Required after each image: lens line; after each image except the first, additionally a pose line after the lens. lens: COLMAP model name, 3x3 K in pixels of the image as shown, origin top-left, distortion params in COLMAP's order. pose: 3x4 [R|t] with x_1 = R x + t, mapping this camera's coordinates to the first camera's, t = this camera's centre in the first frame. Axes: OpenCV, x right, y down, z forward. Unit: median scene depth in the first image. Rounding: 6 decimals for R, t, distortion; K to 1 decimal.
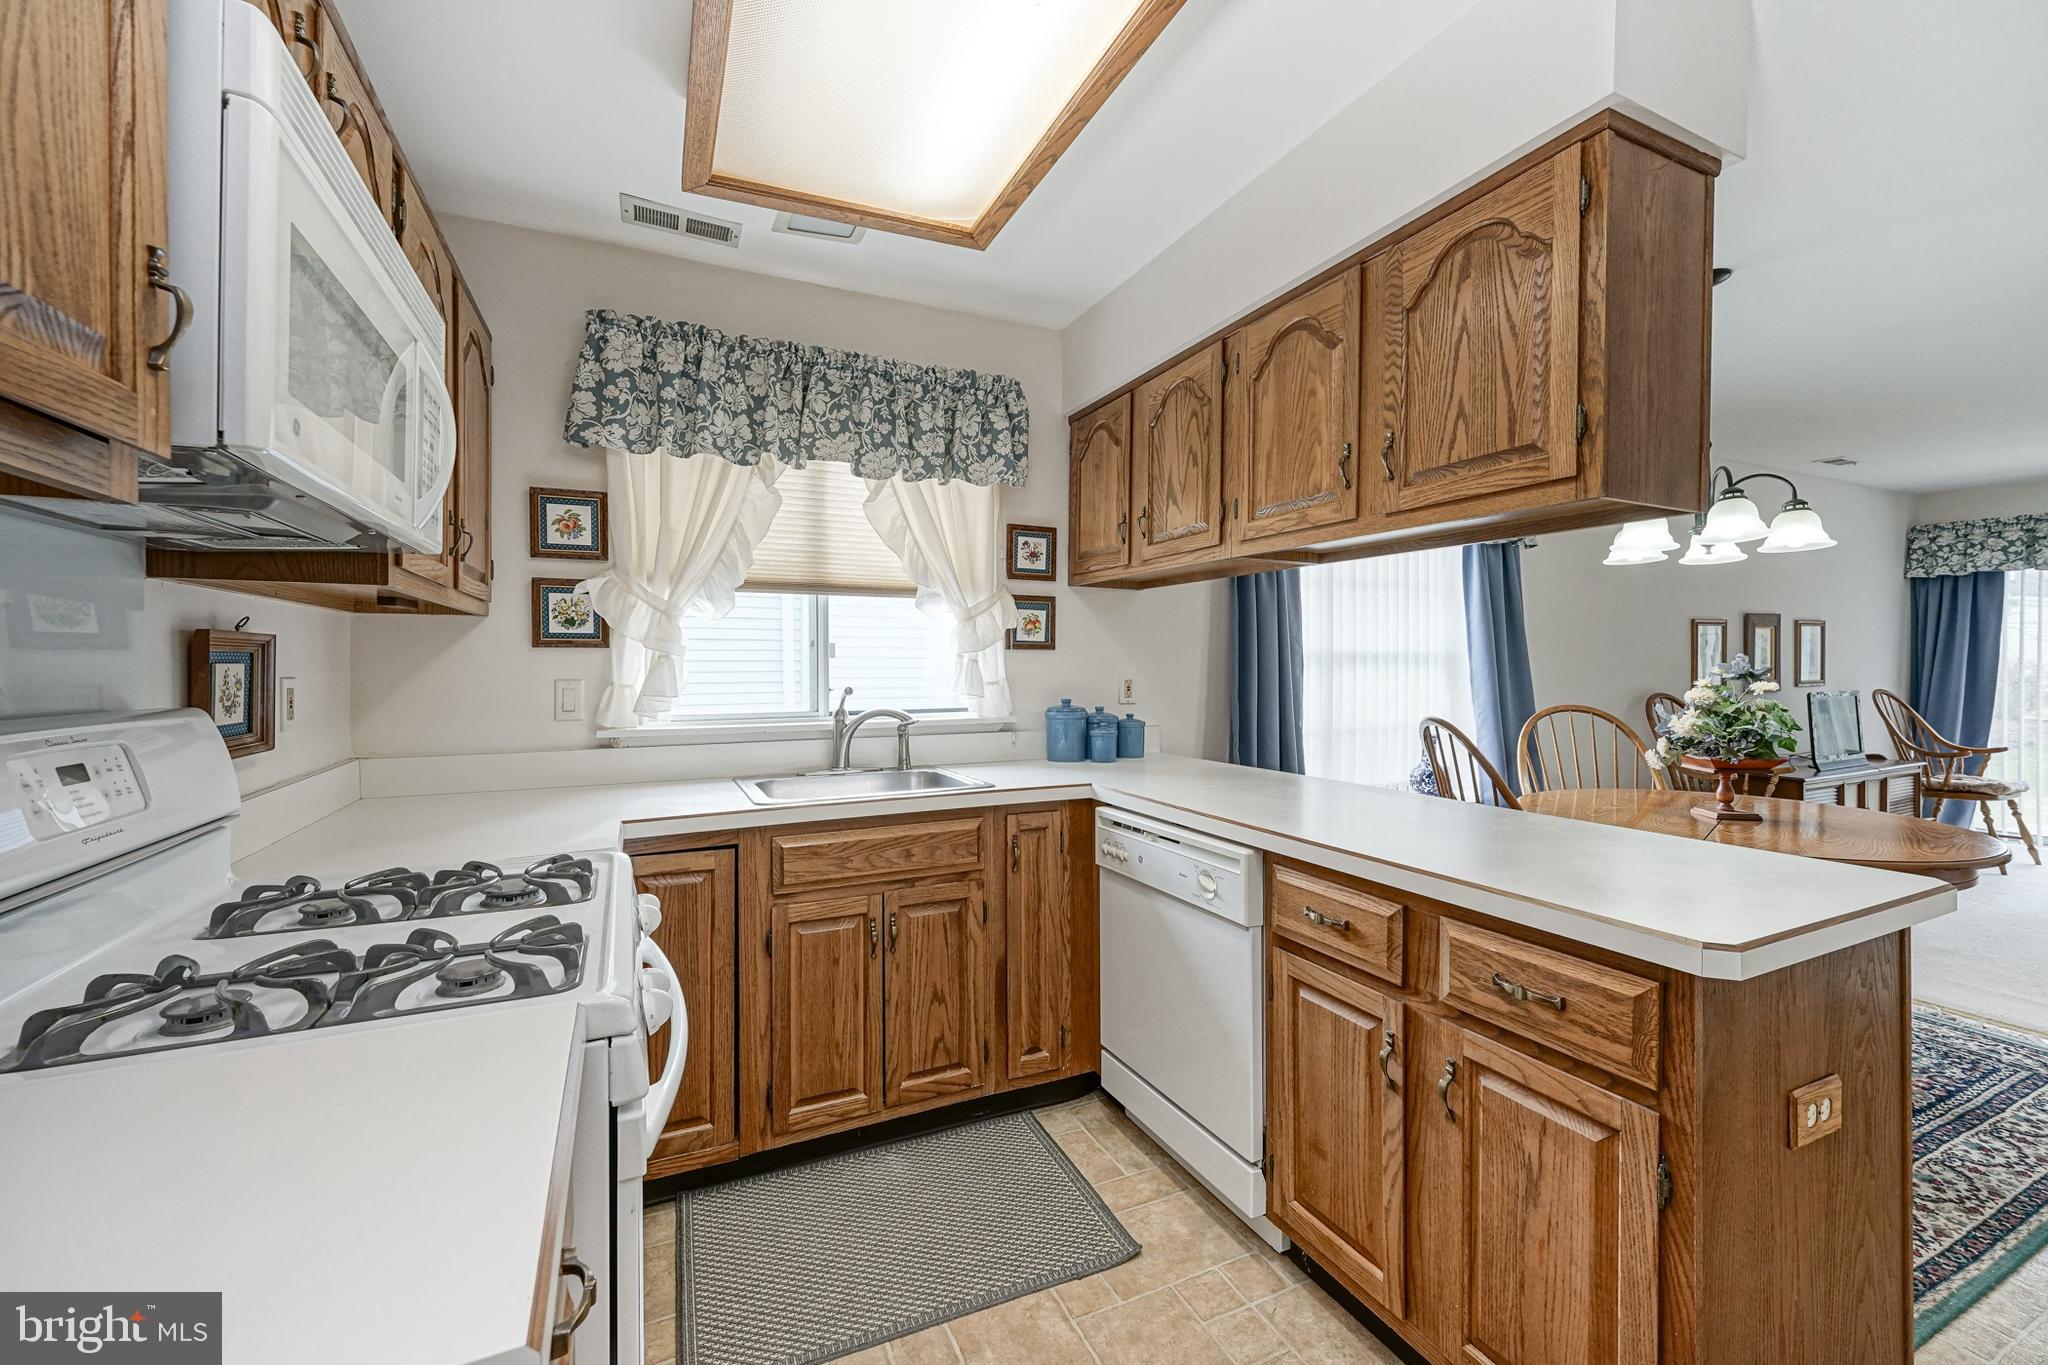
lens RADIAL K [[824.0, 0, 1026.9], [0, 824.0, 674.2], [0, 0, 1]] dist [0.001128, 0.000277]
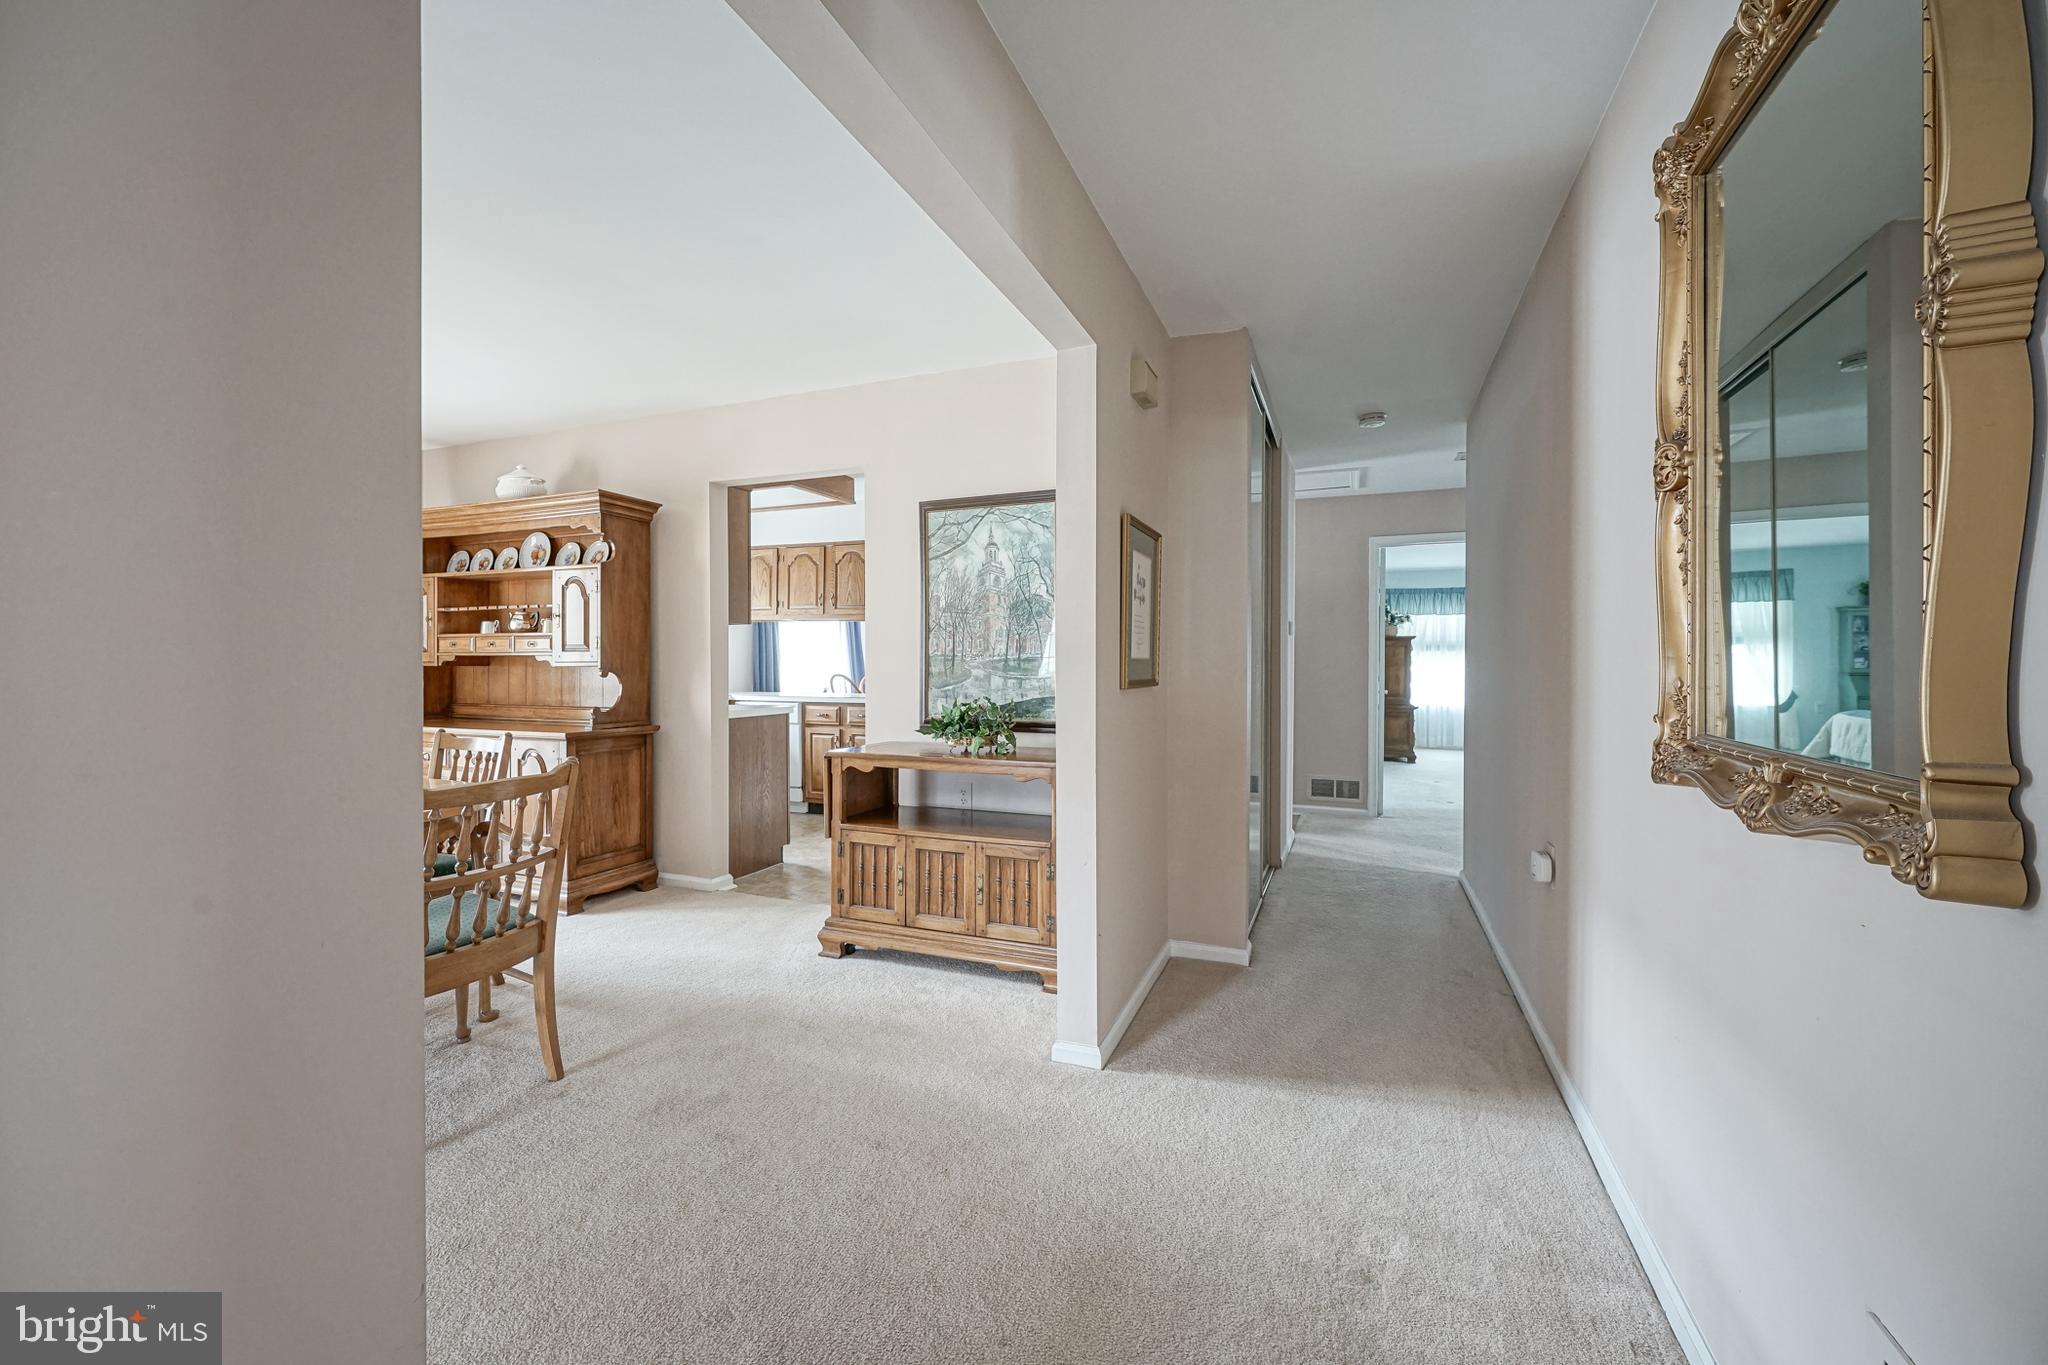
lens RADIAL K [[824.0, 0, 1026.9], [0, 824.0, 674.2], [0, 0, 1]] dist [0.001128, 0.000277]
pose [[0.737945, -0.004731, 0.674844, -1.533644], [0.002474, 0.999988, 0.004304, 0.073802], [-0.674856, -0.001507, 0.737948, -2.533308]]
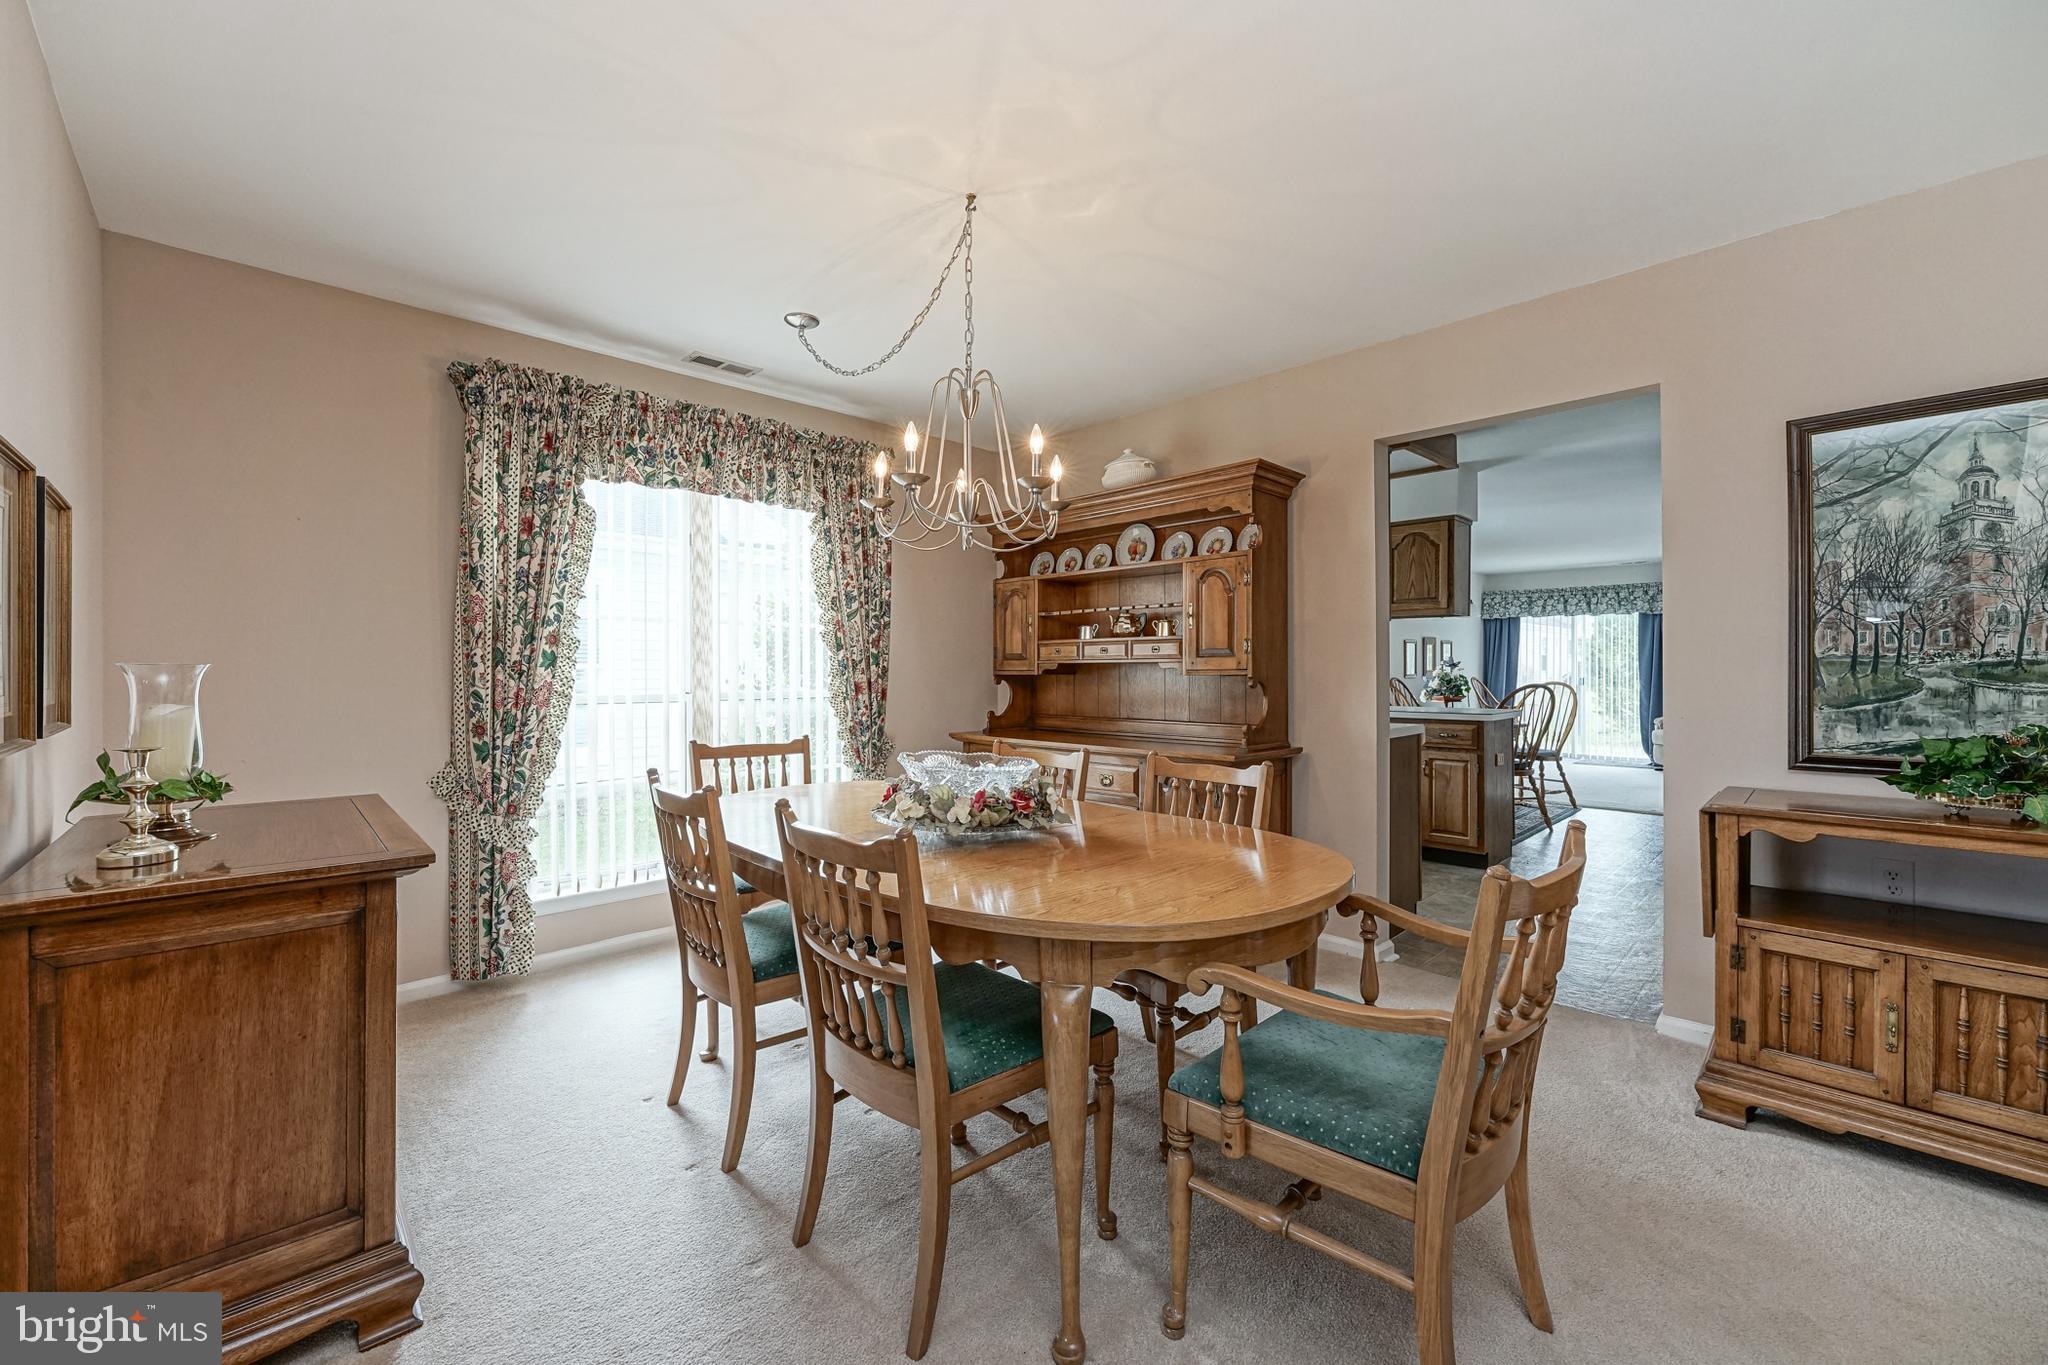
lens RADIAL K [[824.0, 0, 1026.9], [0, 824.0, 674.2], [0, 0, 1]] dist [0.001128, 0.000277]
pose [[0.943449, -0.001273, 0.331516, -1.997267], [0.003371, 0.999978, -0.005753, 0.066752], [-0.331501, 0.006545, 0.943432, -1.603236]]
